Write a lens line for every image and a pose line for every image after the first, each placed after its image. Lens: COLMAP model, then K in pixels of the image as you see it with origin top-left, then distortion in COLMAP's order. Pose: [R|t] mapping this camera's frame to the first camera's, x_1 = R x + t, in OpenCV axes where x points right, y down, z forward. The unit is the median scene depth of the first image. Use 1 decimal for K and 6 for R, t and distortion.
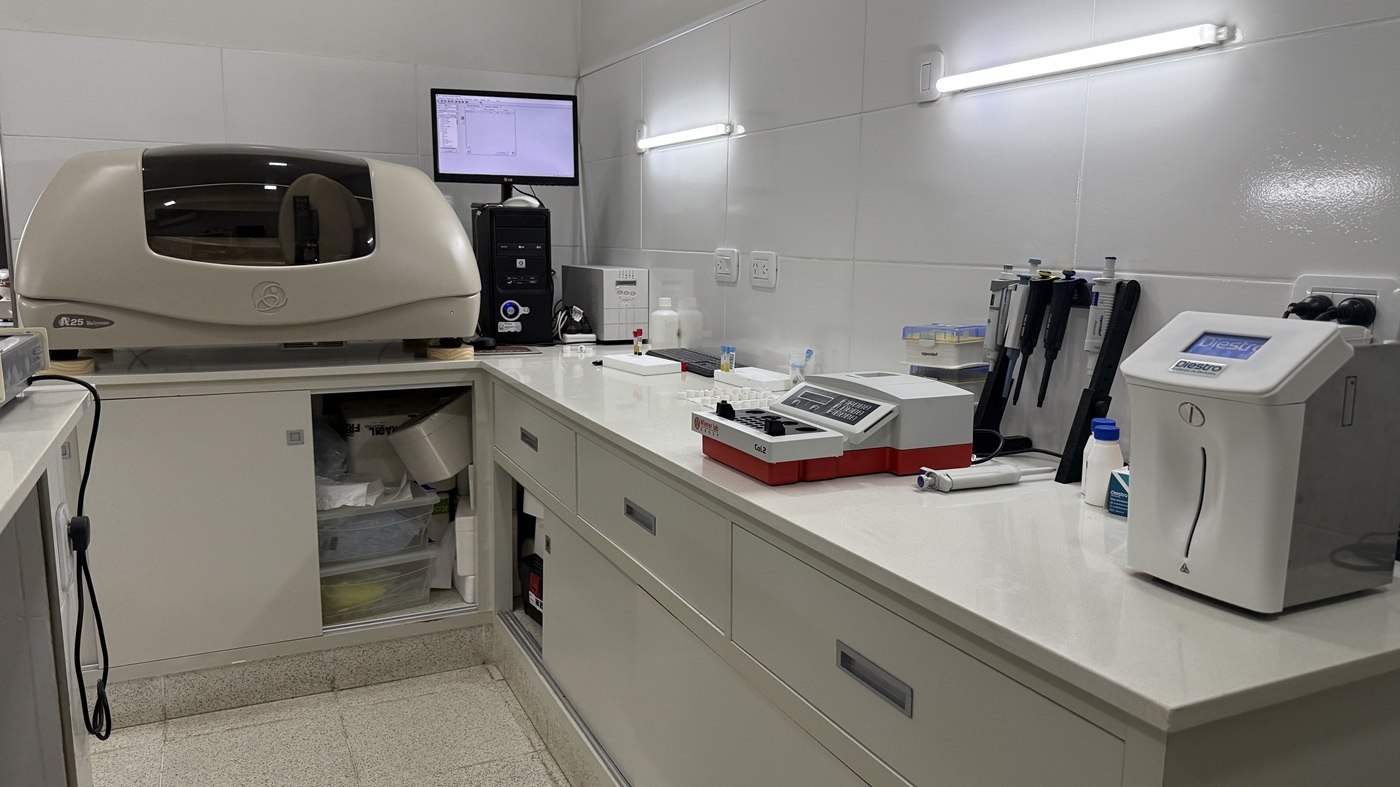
lens RADIAL K [[974.1, 0, 693.2], [0, 974.1, 387.8], [0, 0, 1]] dist [0.087447, -0.142334]
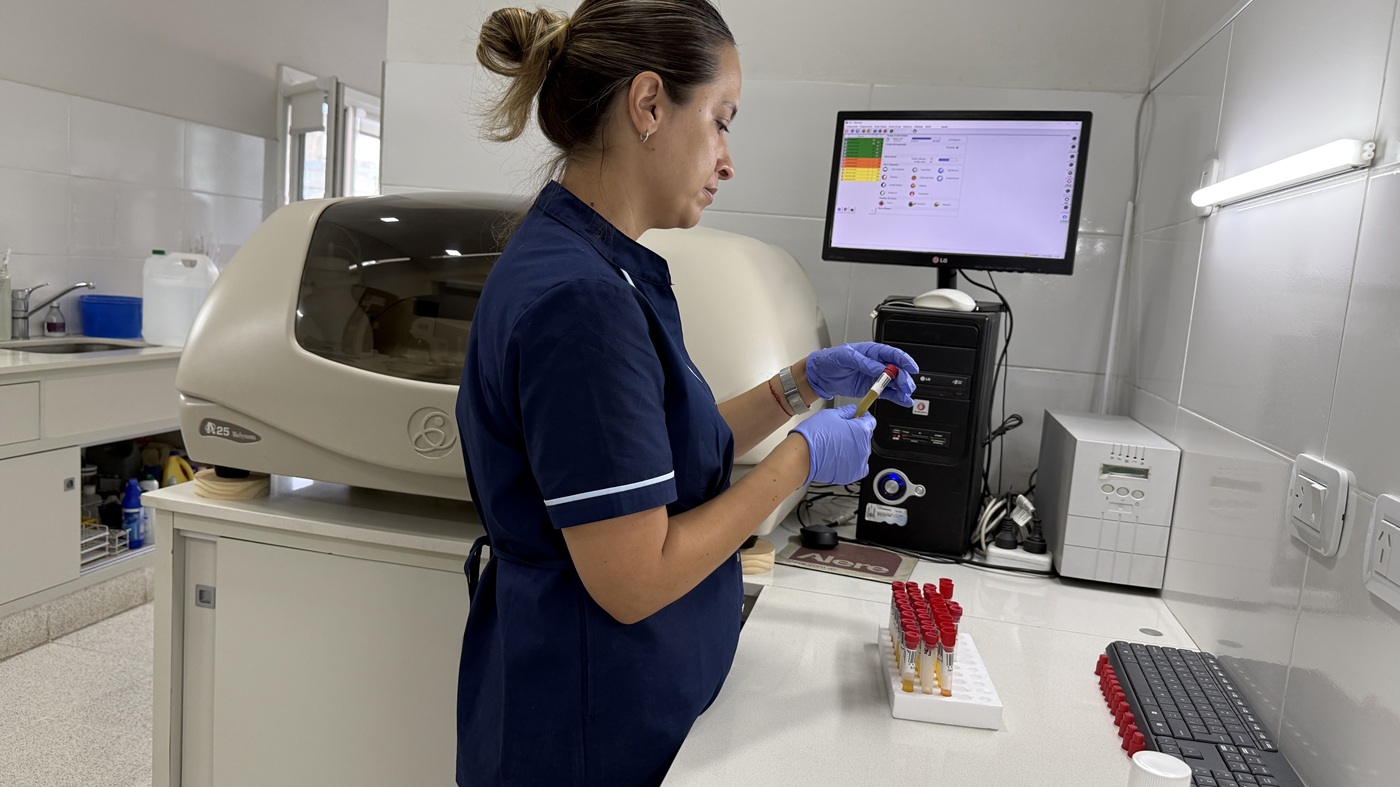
lens RADIAL K [[974.1, 0, 693.2], [0, 974.1, 387.8], [0, 0, 1]] dist [0.087447, -0.142334]
pose [[0.780882, 0.120830, -0.612882, 0.062809], [-0.163672, 0.986415, -0.014064, -0.106711], [0.602856, 0.111294, 0.790050, 0.467378]]
